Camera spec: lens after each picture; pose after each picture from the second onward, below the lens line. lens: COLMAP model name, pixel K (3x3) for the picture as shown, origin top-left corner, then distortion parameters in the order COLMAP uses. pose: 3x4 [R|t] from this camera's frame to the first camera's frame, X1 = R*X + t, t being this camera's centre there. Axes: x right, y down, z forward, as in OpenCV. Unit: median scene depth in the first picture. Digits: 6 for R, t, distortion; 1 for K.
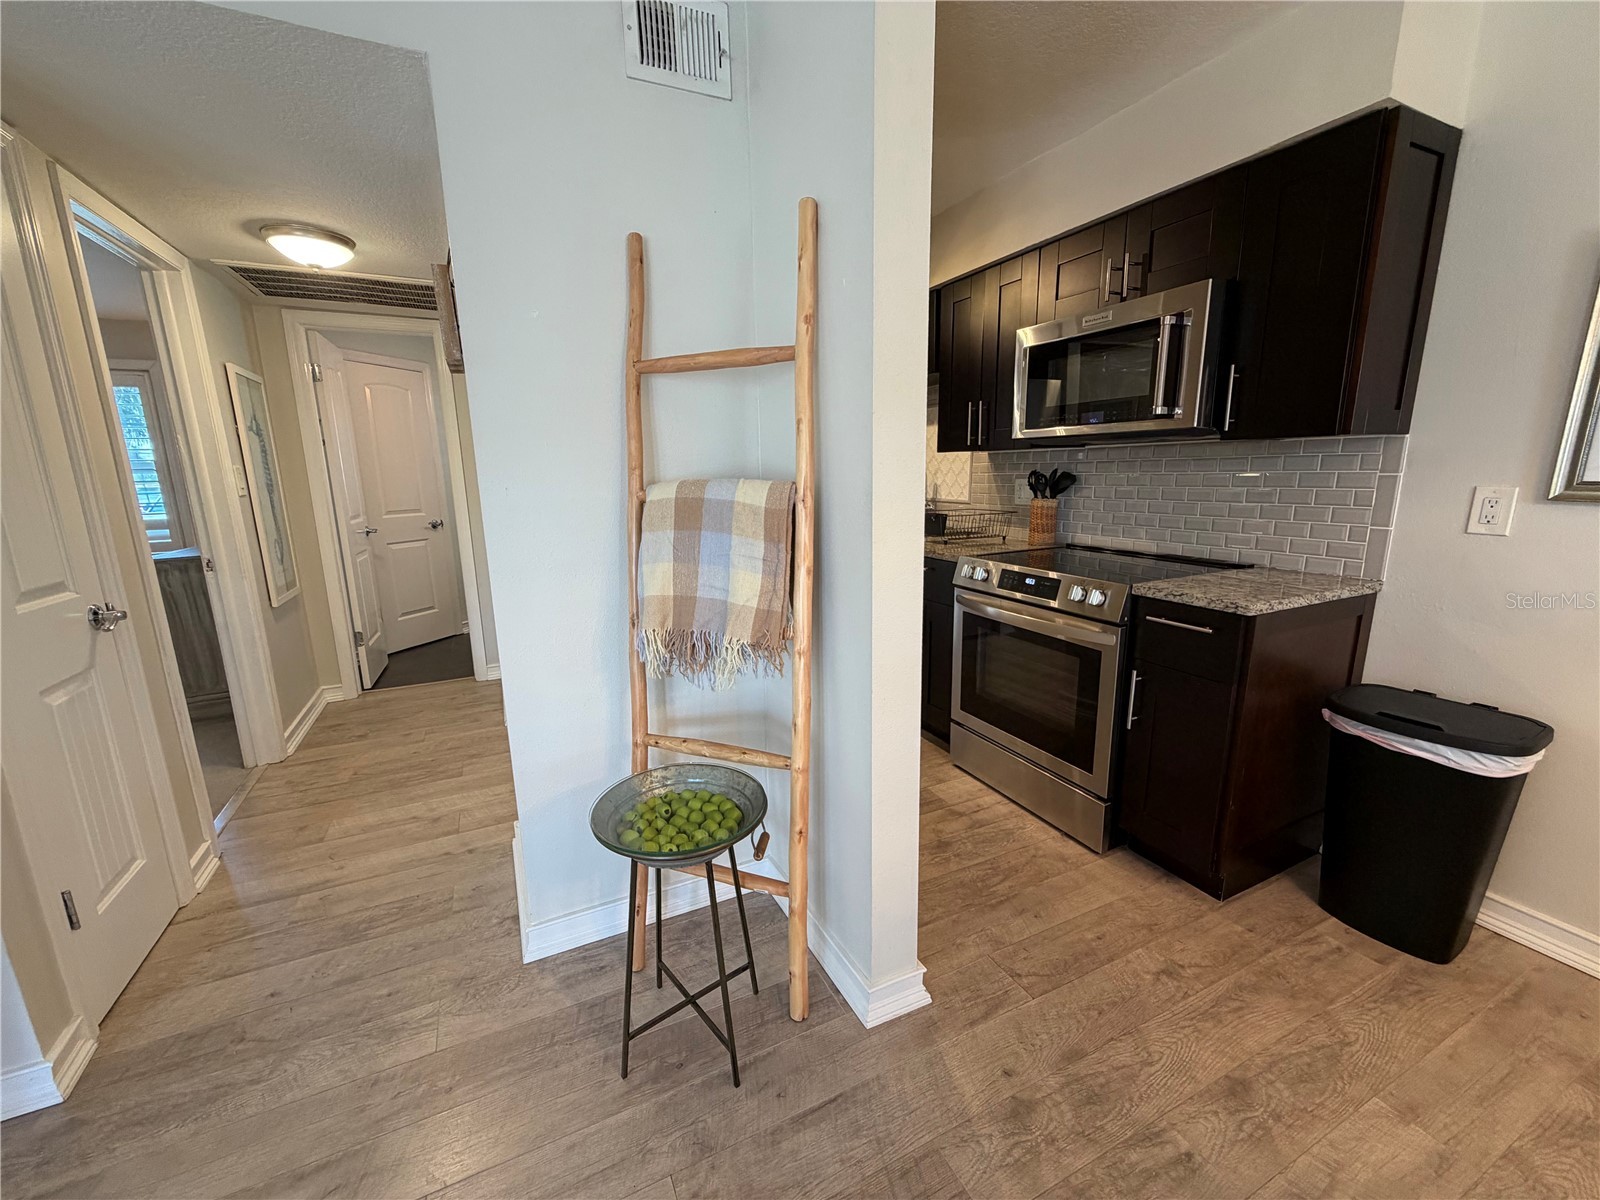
lens RADIAL K [[638.6, 0, 796.7], [0, 638.6, 605.4], [0, 0, 1]] dist [0.000558, 0.000580]
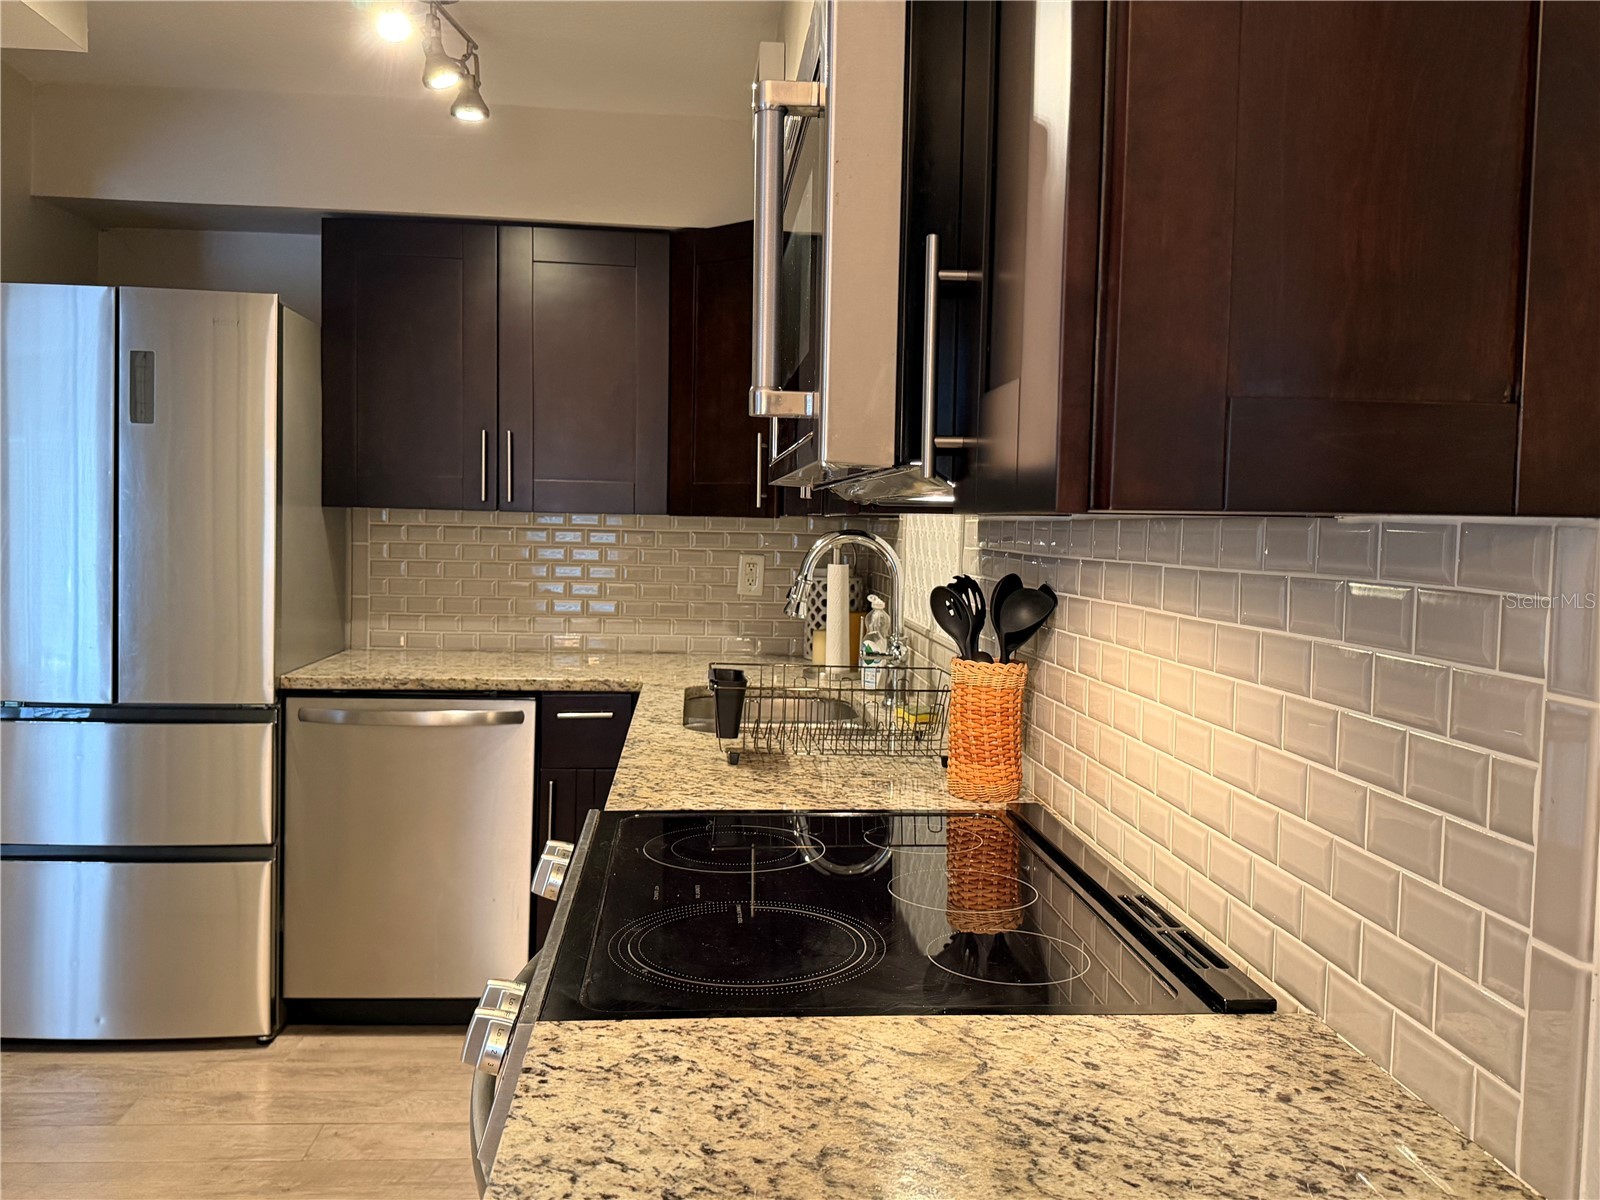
lens RADIAL K [[1300.9, 0, 800.7], [0, 1300.9, 589.9], [0, 0, 1]] dist [0.032765, -0.009302]
pose [[0.933125, 0.060399, -0.354442, 0.592436], [-0.116271, 0.983513, -0.138505, -0.108726], [0.340233, 0.170453, 0.924763, 0.366078]]
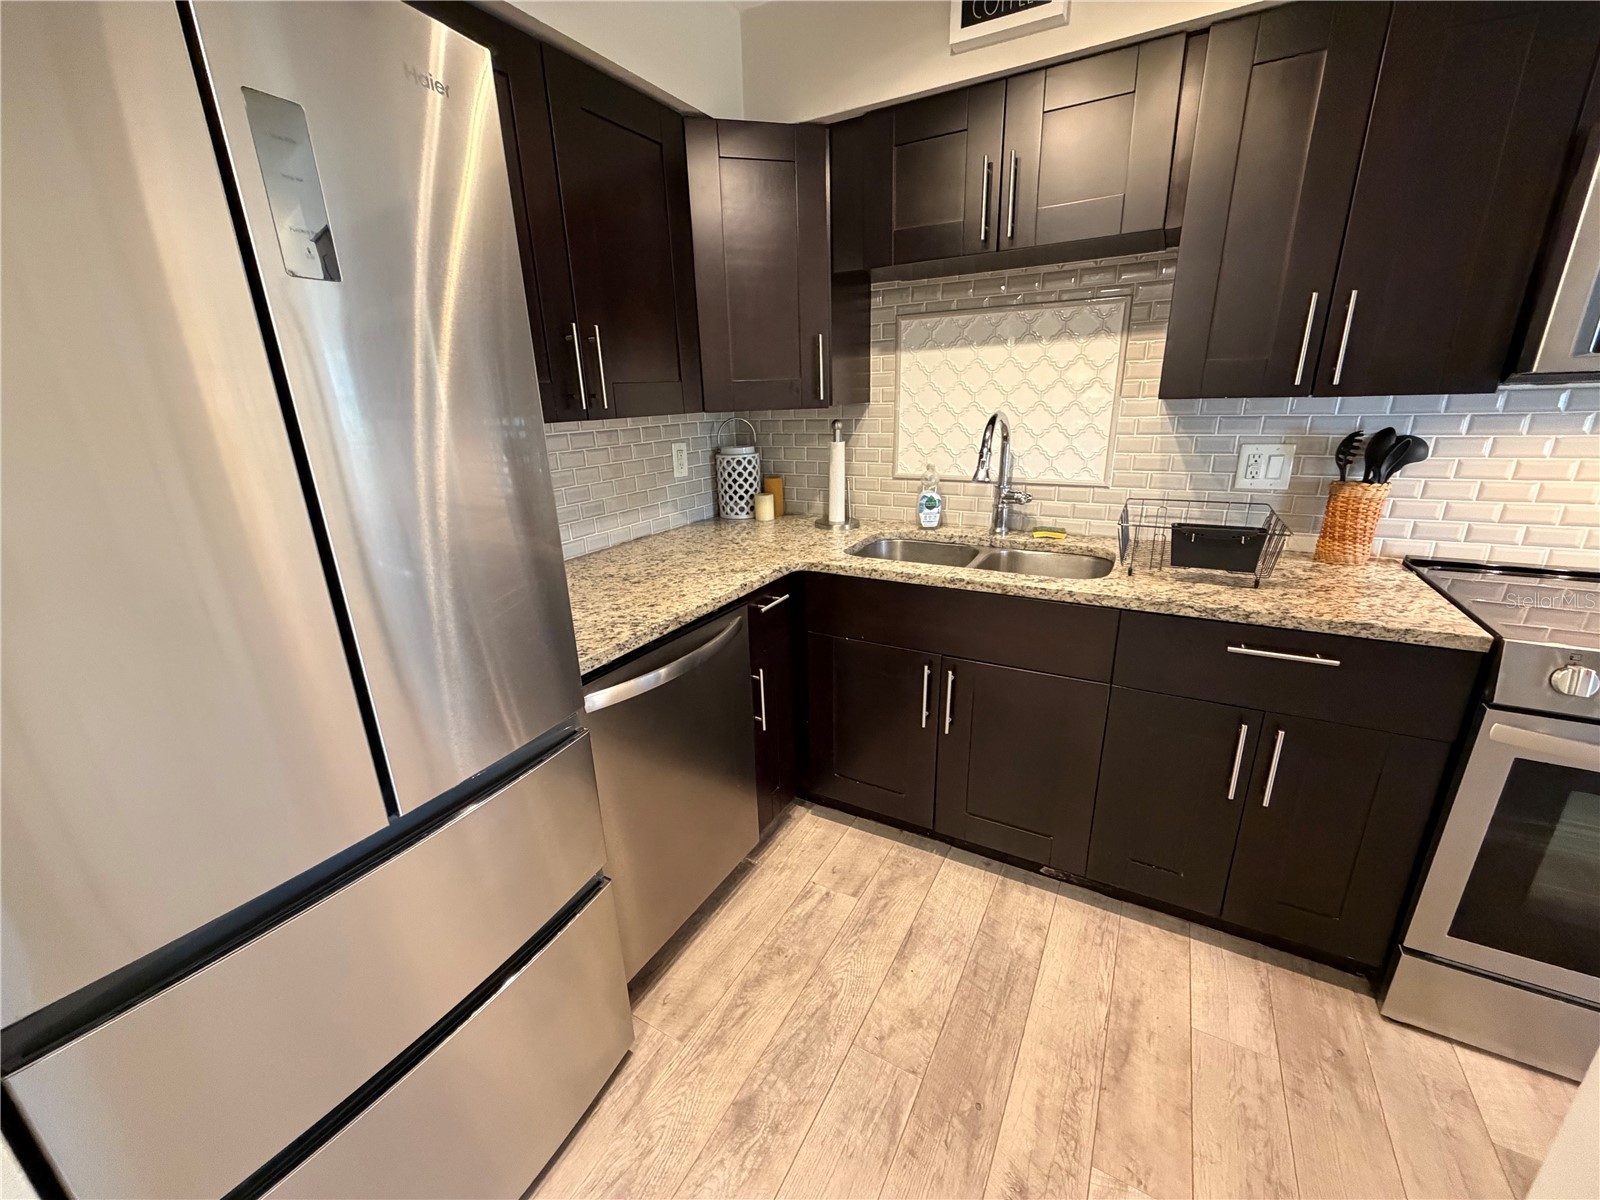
lens RADIAL K [[638.6, 0, 802.7], [0, 638.6, 611.6], [0, 0, 1]] dist [0.000558, 0.000580]
pose [[0.826591, -0.186450, 0.531022, -0.381430], [0.132337, 0.981465, 0.138612, -0.221546], [-0.547024, -0.044302, 0.835944, 0.884816]]
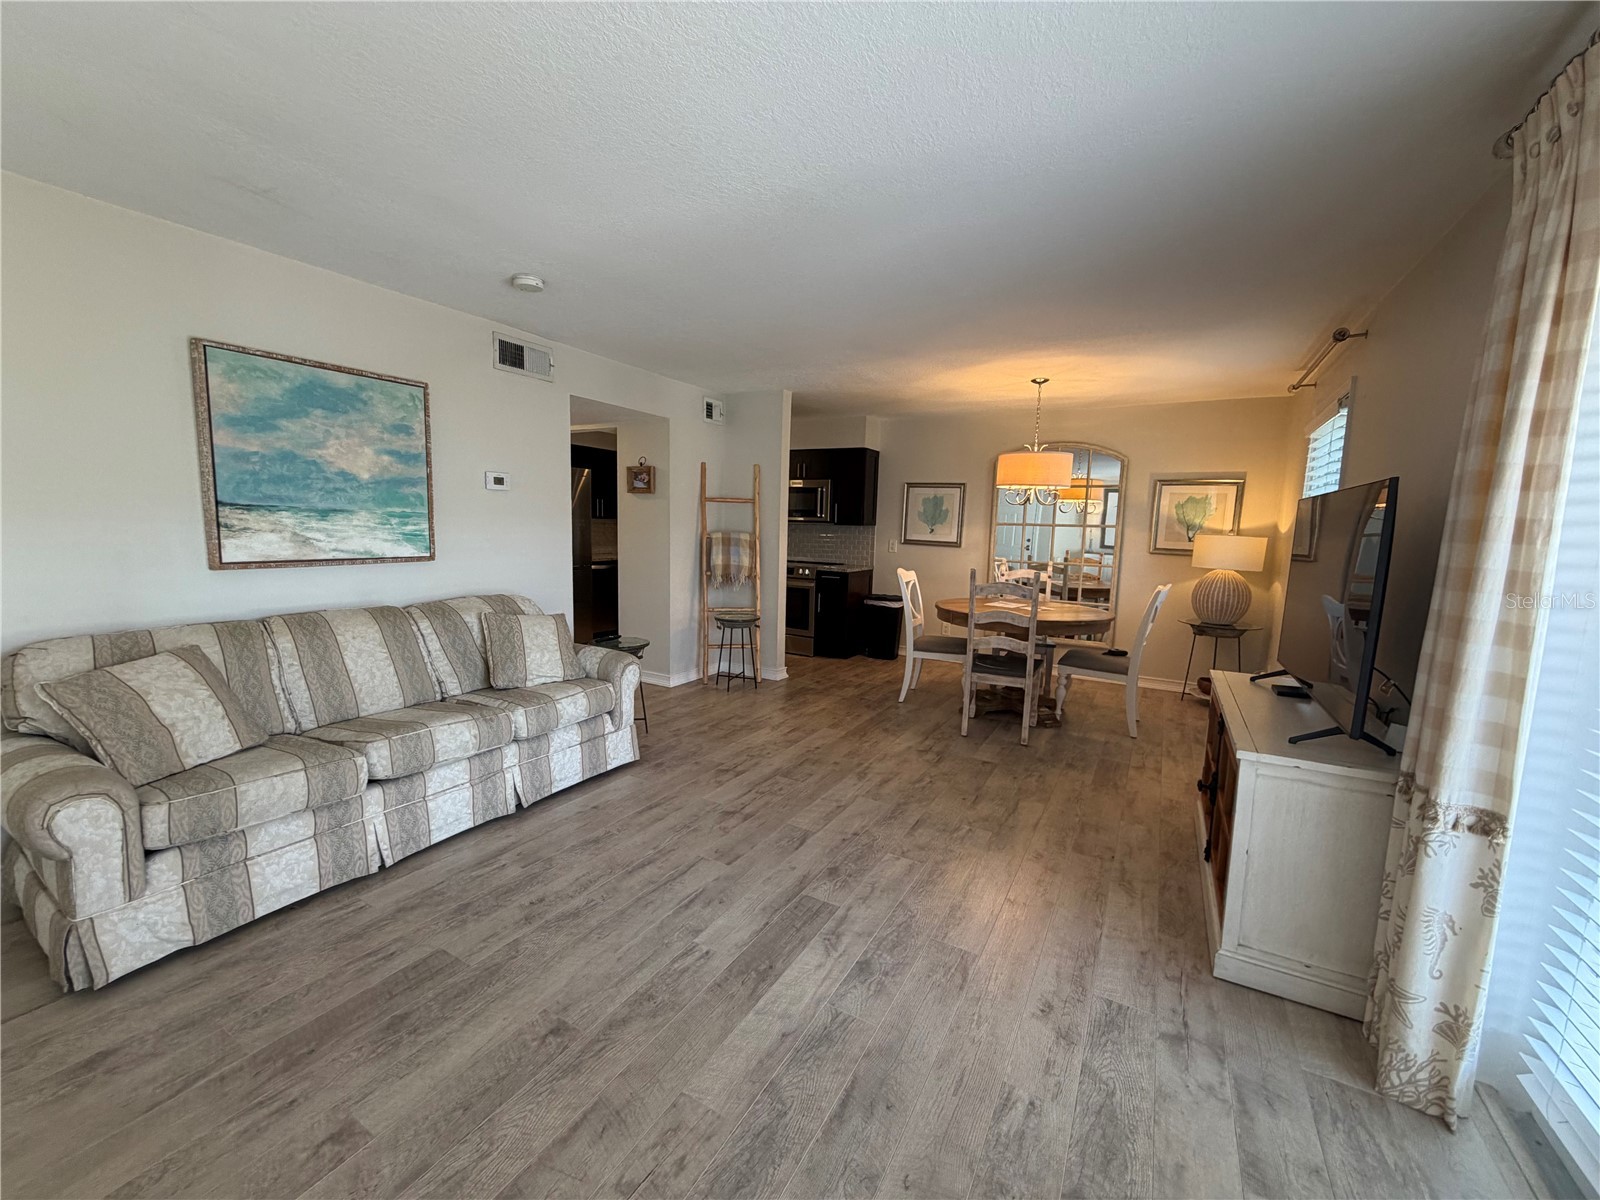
lens RADIAL K [[638.6, 0, 792.8], [0, 638.6, 601.3], [0, 0, 1]] dist [0.000558, 0.000580]
pose [[0.828616, -0.028890, 0.559071, -1.038696], [0.075355, 0.995335, -0.060252, 0.241555], [-0.554722, 0.092055, 0.826928, -1.193157]]
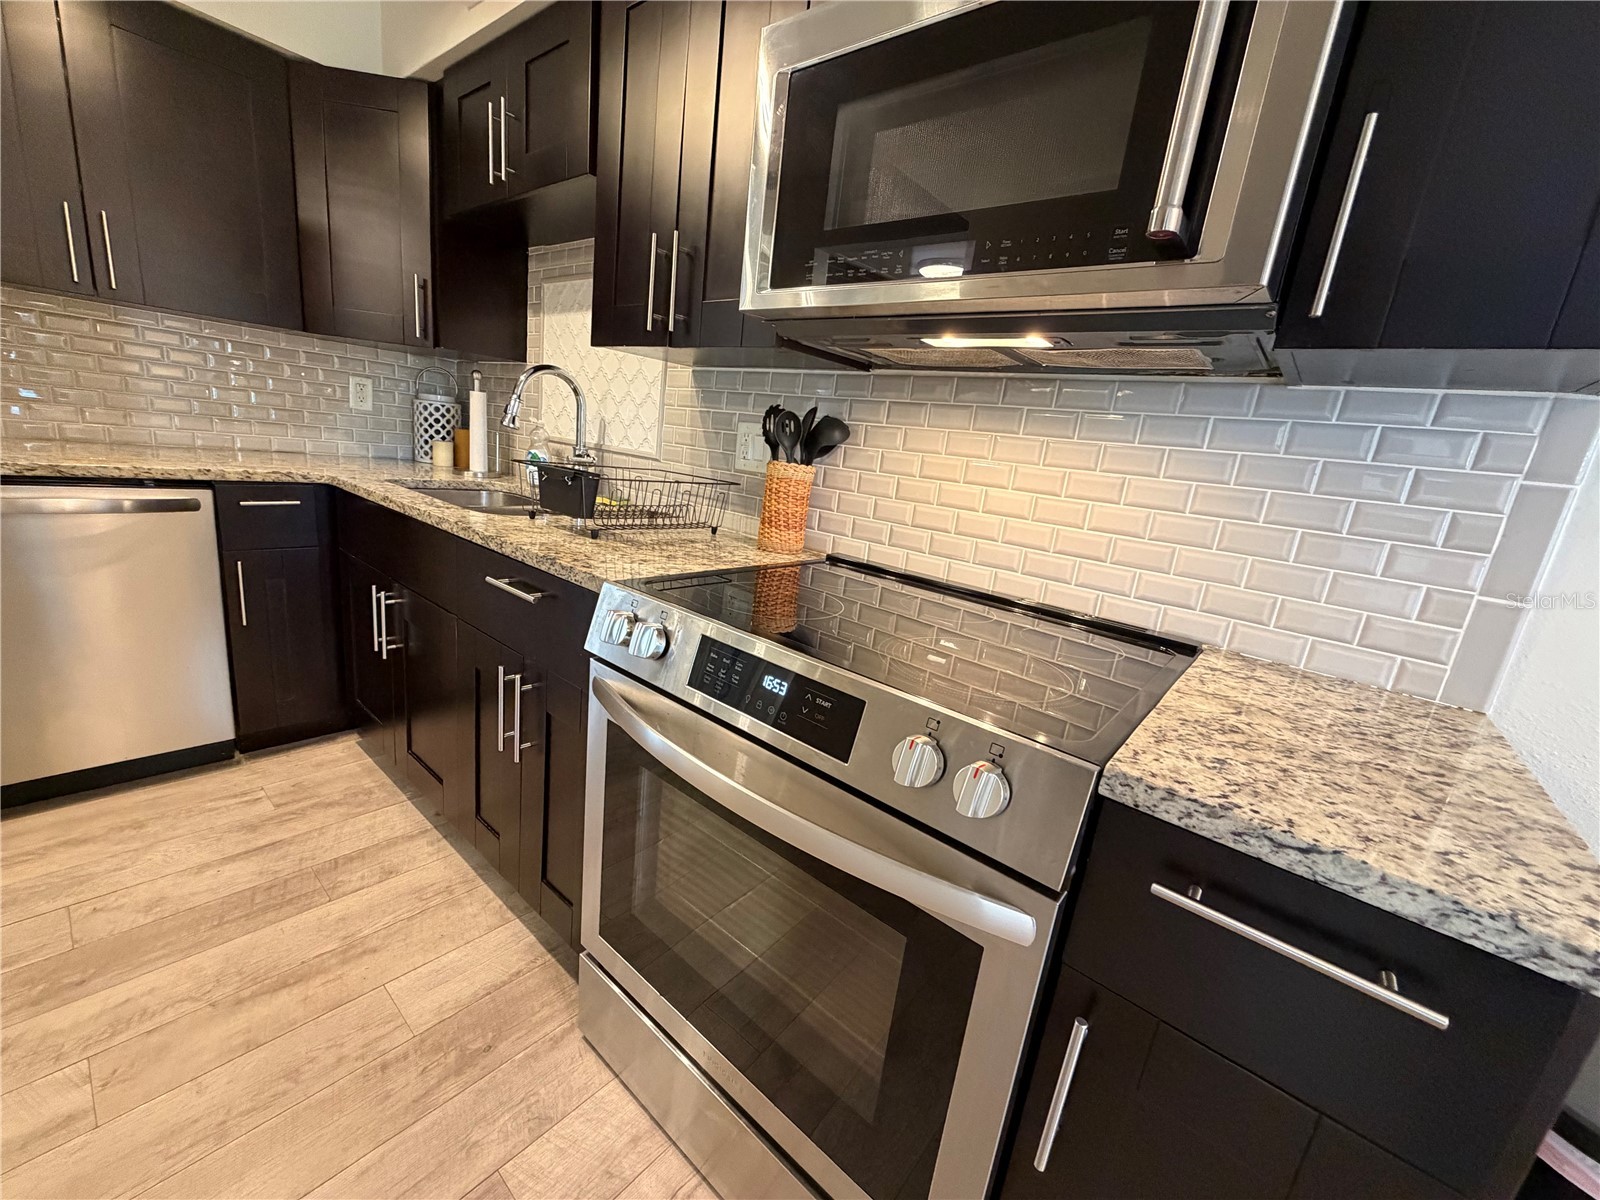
lens RADIAL K [[638.6, 0, 790.5], [0, 638.6, 607.3], [0, 0, 1]] dist [0.000558, 0.000580]
pose [[0.907631, 0.019329, 0.419325, 0.191110], [-0.044849, 0.997687, 0.051086, -0.085416], [-0.417367, -0.065173, 0.906398, 0.579169]]
